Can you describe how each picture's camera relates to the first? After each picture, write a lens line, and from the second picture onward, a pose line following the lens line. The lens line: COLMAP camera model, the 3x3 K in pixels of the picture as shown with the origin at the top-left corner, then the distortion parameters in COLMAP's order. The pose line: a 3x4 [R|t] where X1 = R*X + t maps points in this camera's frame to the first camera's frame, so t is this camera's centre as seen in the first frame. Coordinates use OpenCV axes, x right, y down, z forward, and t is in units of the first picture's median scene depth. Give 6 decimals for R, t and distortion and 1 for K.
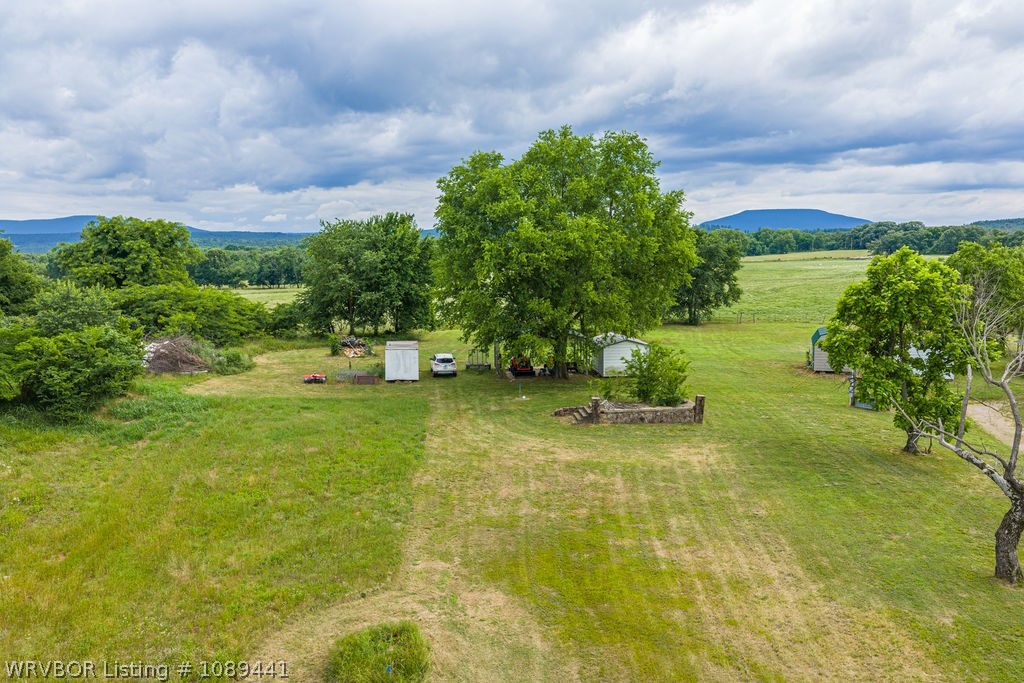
lens RADIAL K [[860.2, 0, 512.0], [0, 860.2, 341.5], [0, 0, 1]] dist [0.000055, -0.001696]
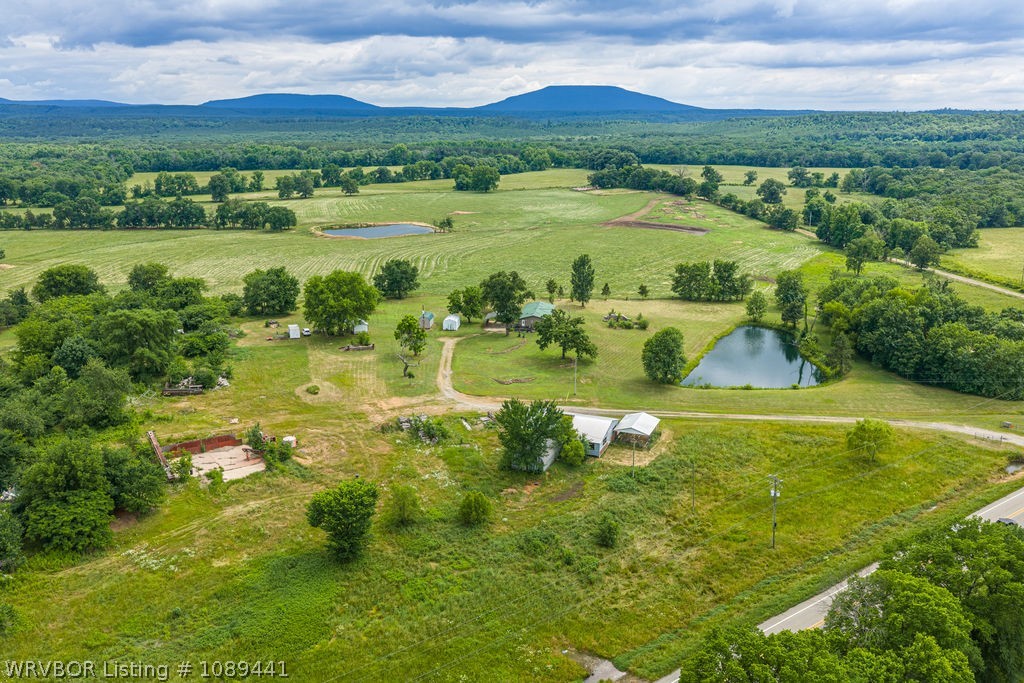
lens RADIAL K [[860.2, 0, 512.0], [0, 860.2, 341.5], [0, 0, 1]] dist [0.000055, -0.001696]
pose [[0.976367, -0.045257, 0.211329, -0.009939], [0.014298, 0.989213, 0.145785, -0.542352], [-0.215647, -0.139318, 0.966482, -3.181687]]
